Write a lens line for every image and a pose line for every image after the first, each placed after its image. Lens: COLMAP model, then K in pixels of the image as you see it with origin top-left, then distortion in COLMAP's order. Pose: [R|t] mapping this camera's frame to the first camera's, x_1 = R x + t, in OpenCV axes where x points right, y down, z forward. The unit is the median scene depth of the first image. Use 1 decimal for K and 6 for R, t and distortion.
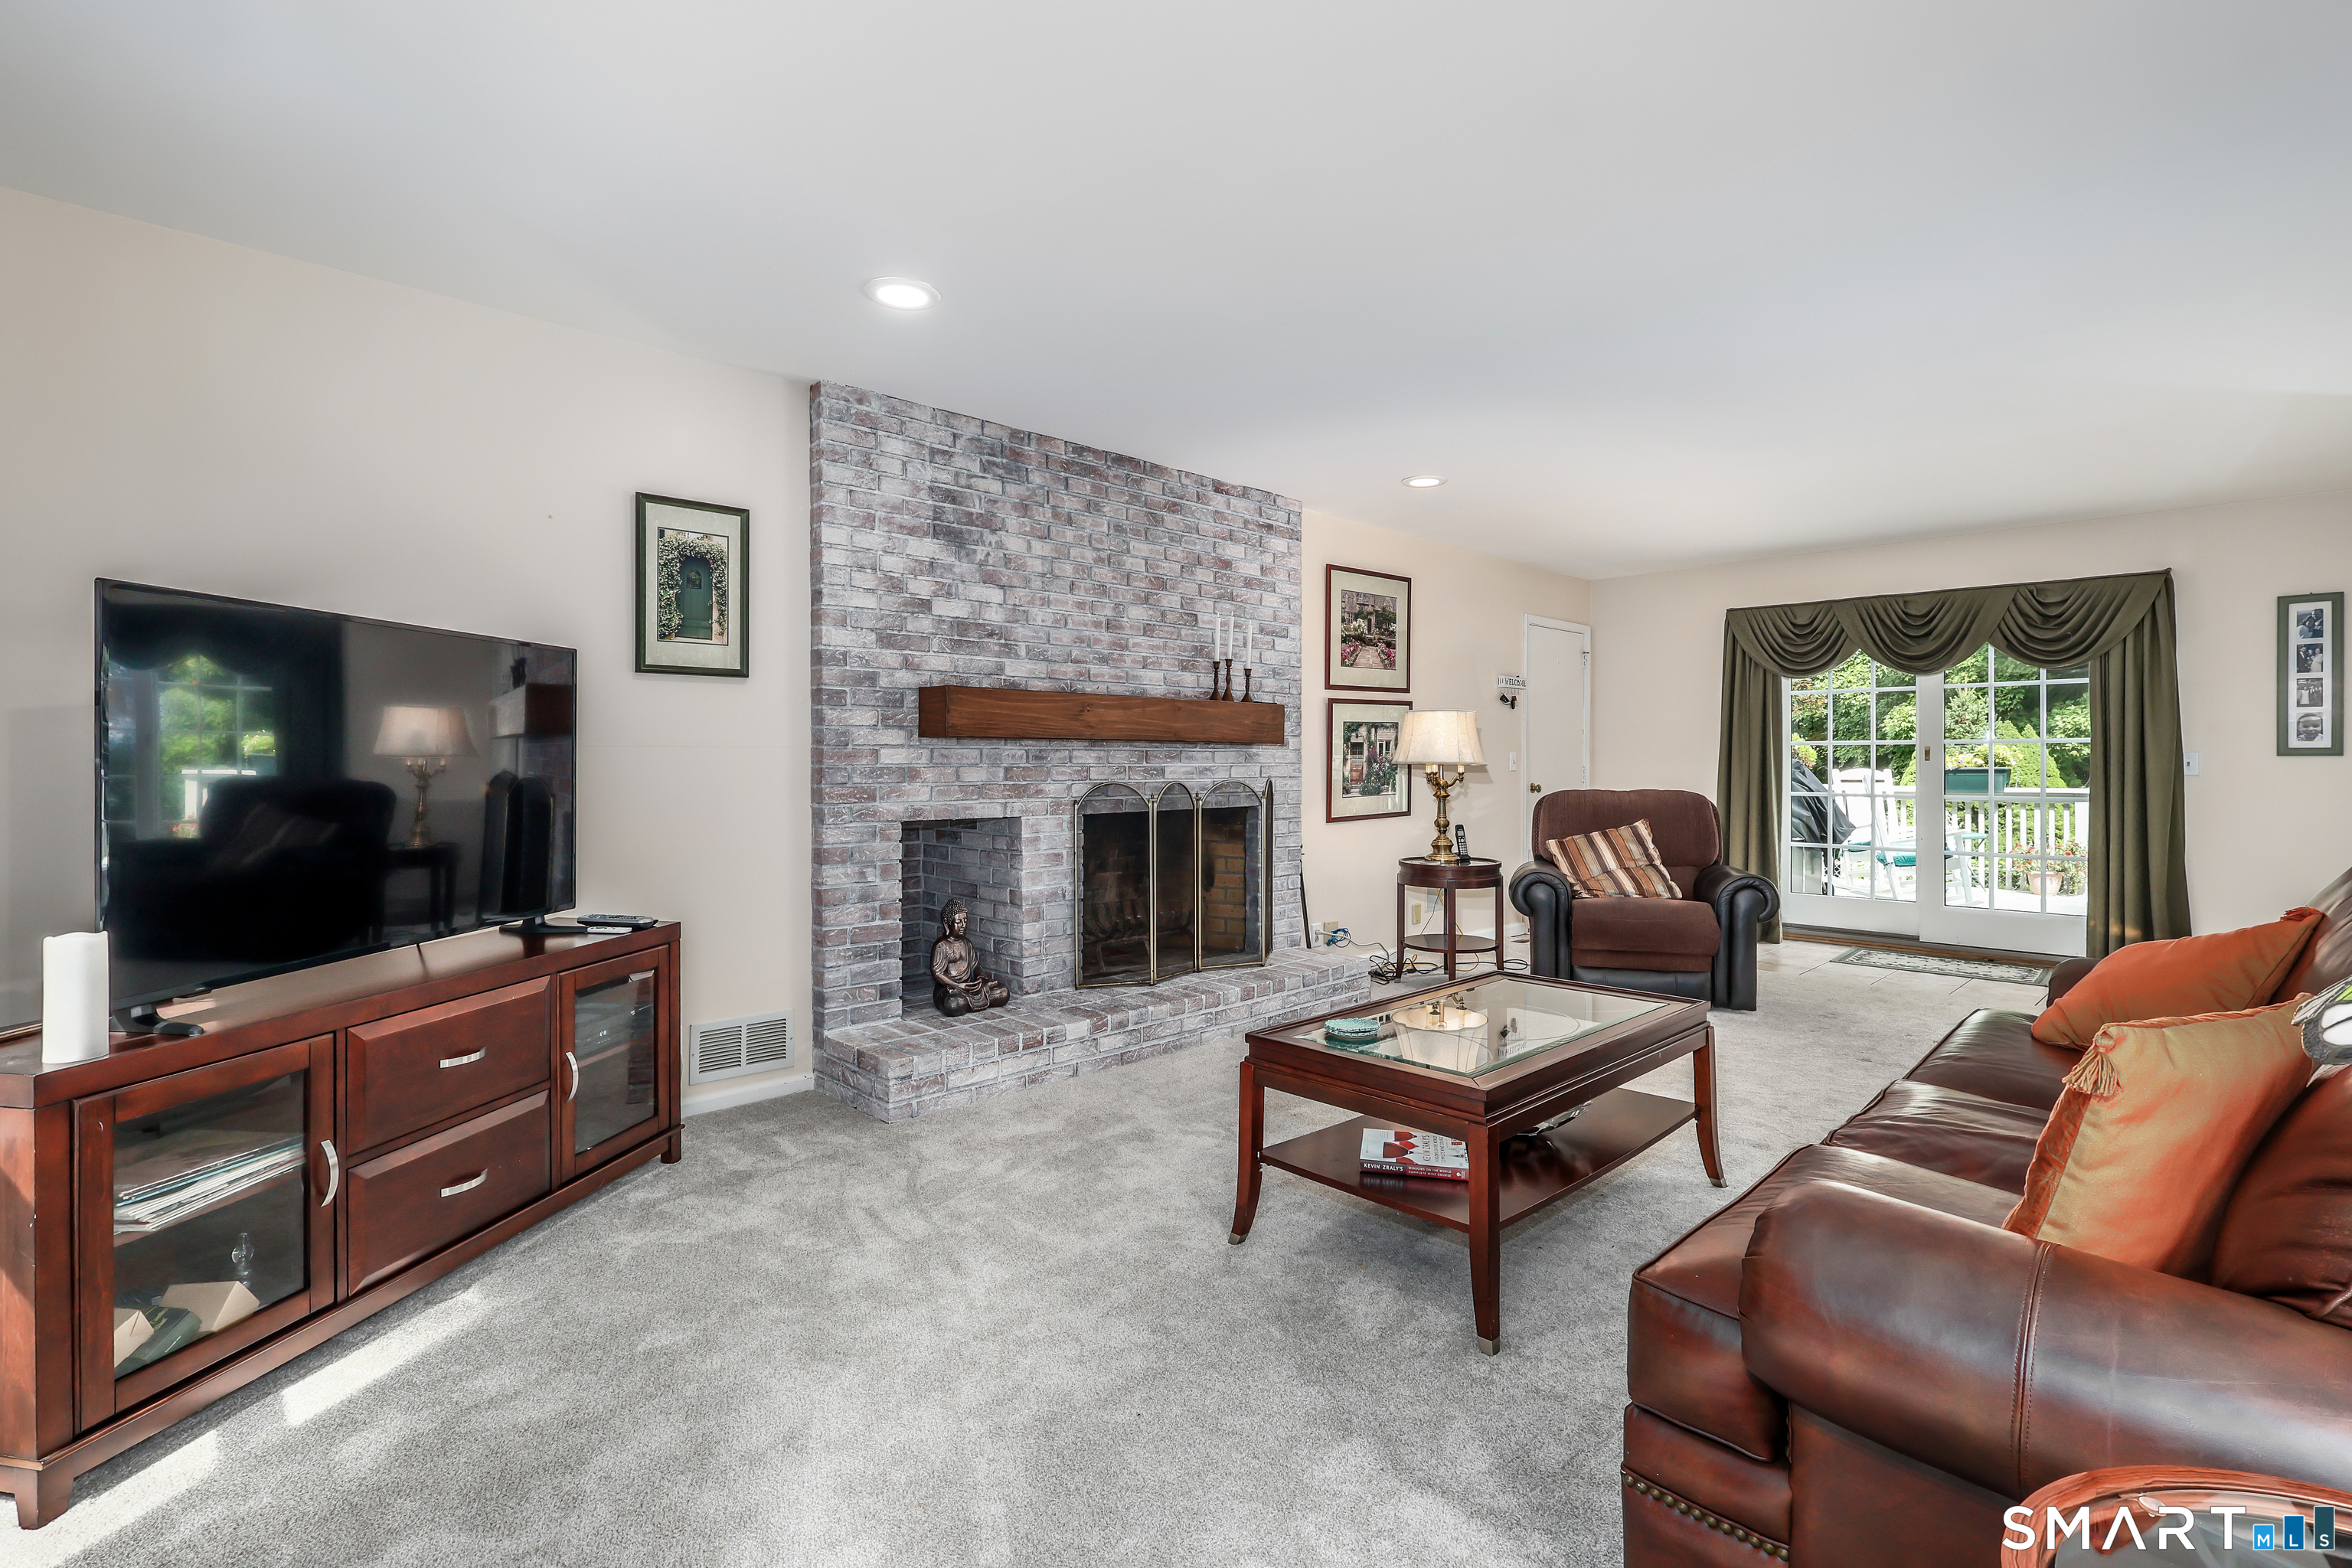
lens RADIAL K [[1114.1, 0, 1170.0], [0, 1114.1, 755.1], [0, 0, 1]] dist [-0.029279, 0.000020]
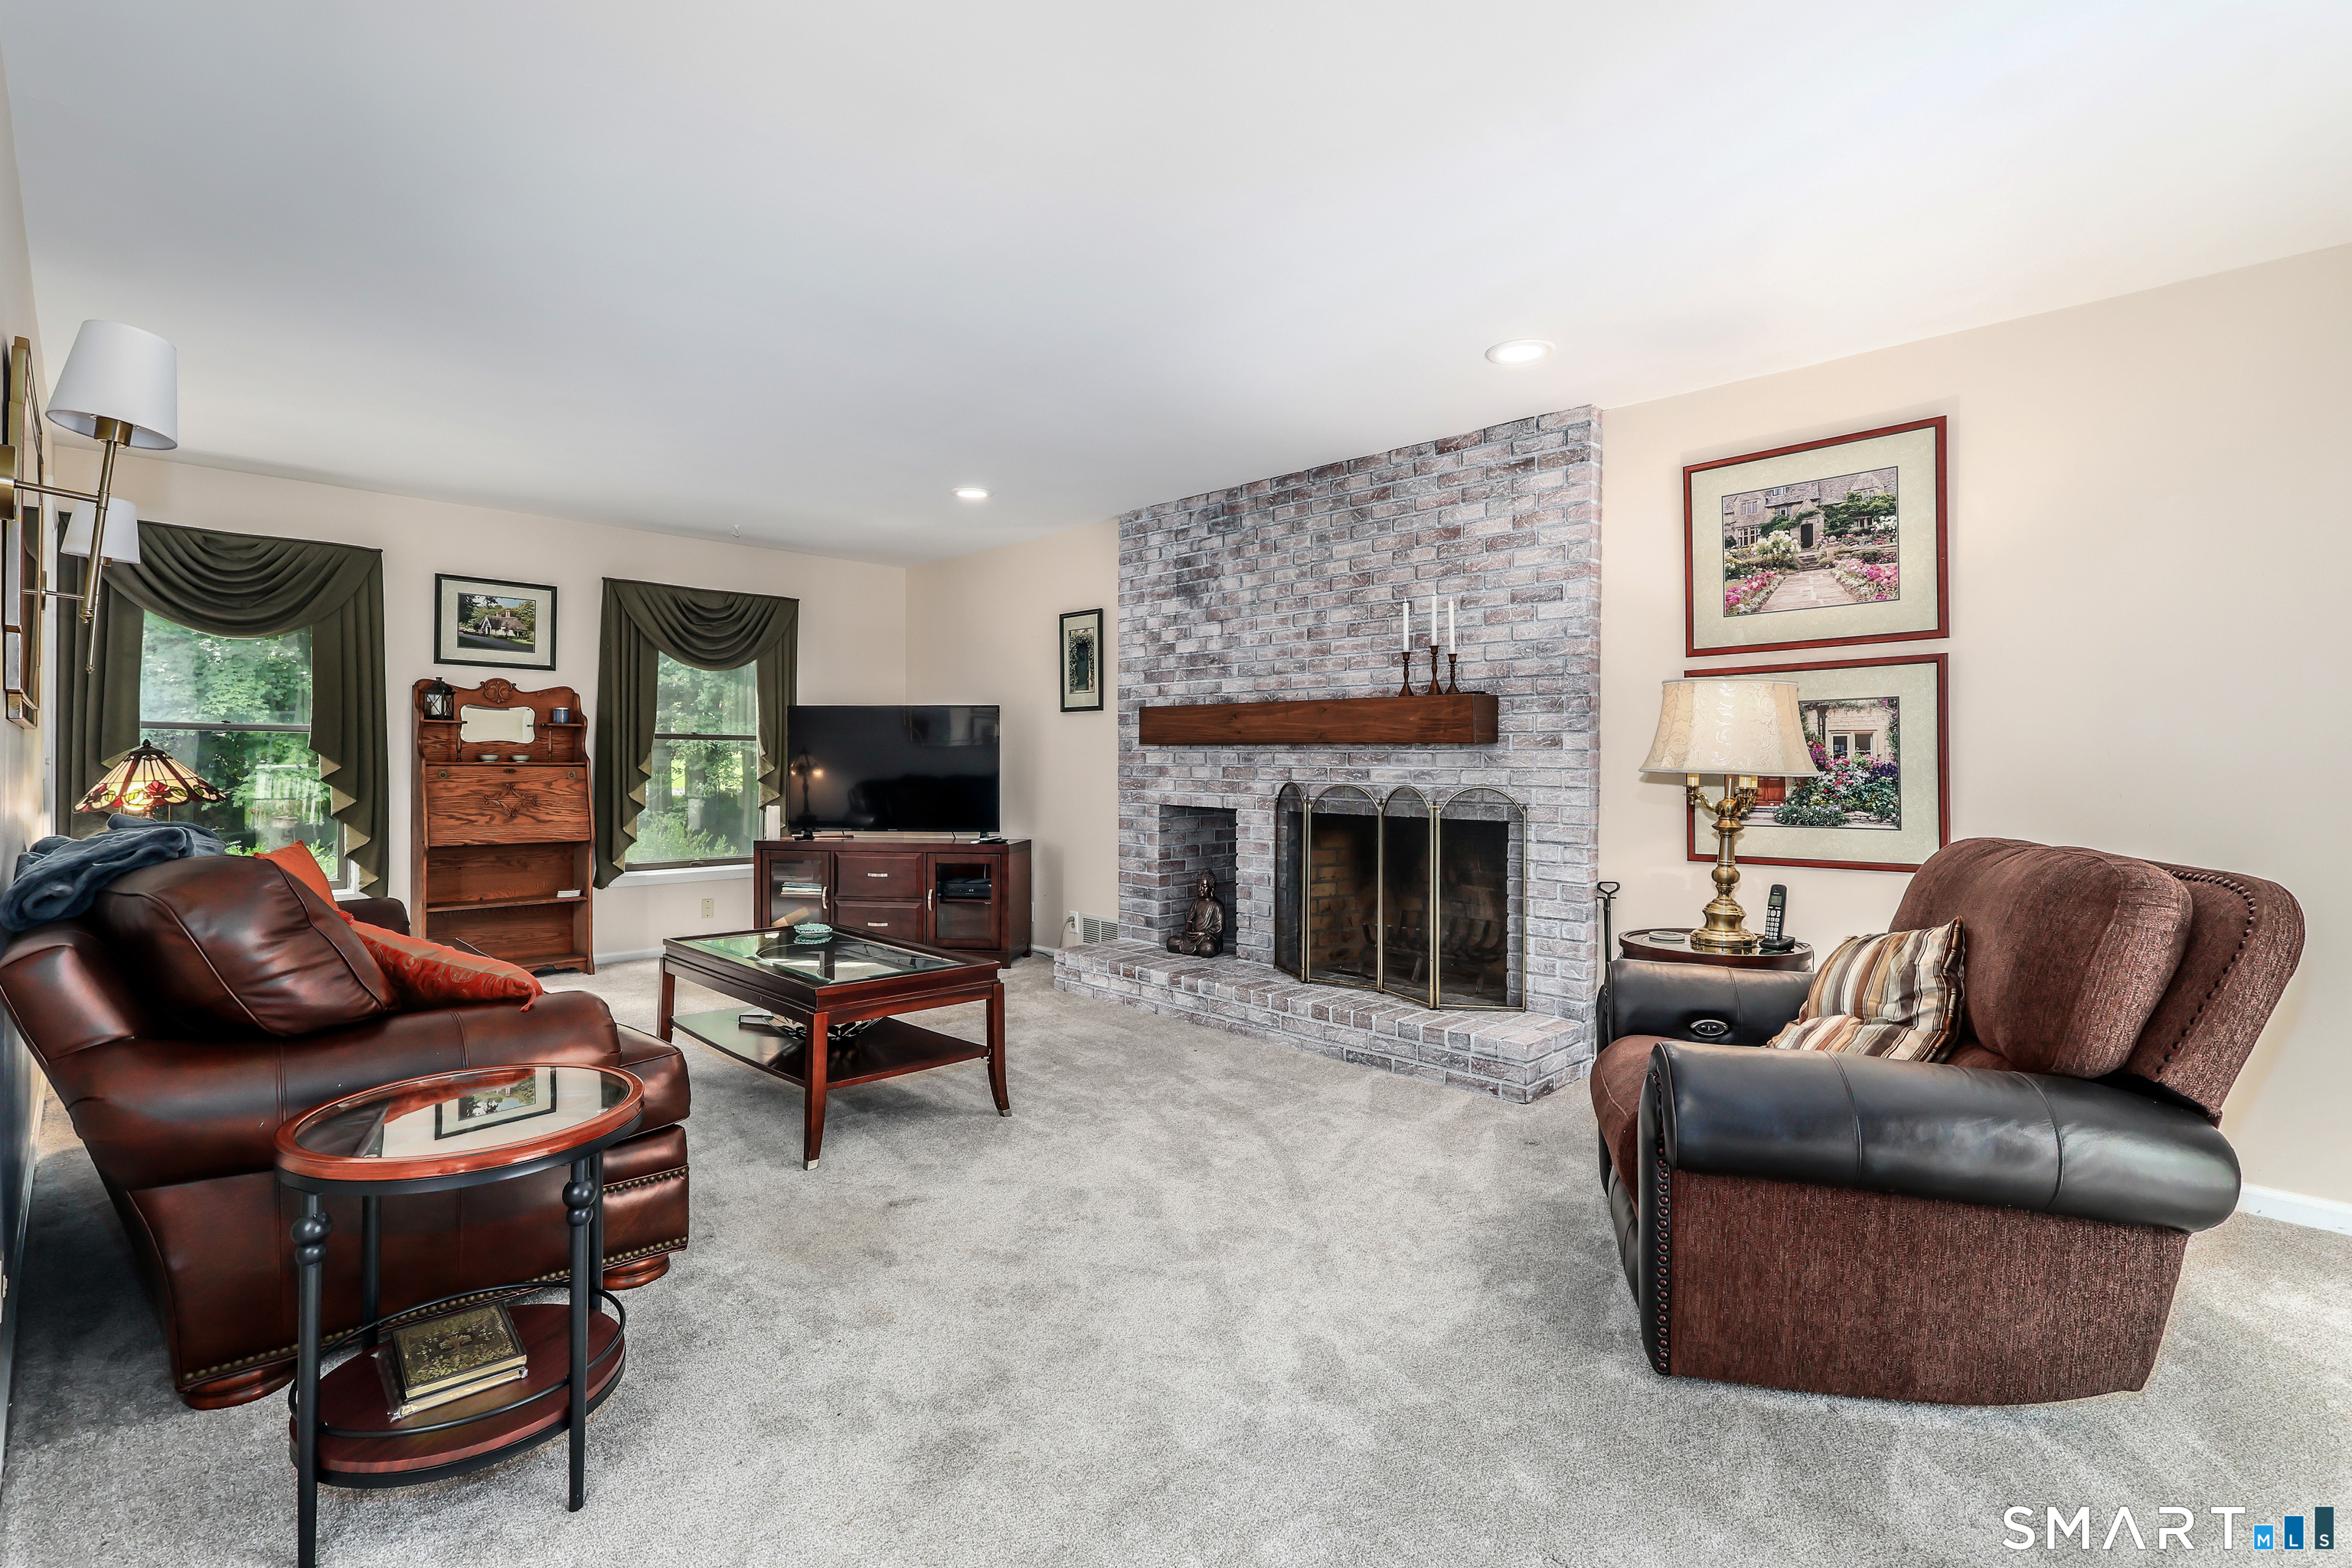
lens RADIAL K [[1114.1, 0, 1170.0], [0, 1114.1, 755.1], [0, 0, 1]] dist [-0.029279, 0.000020]
pose [[-0.011578, -0.002873, -0.999929, 1.032190], [-0.001166, 0.999995, -0.002860, 0.001055], [0.999932, 0.001133, -0.011581, 0.910304]]
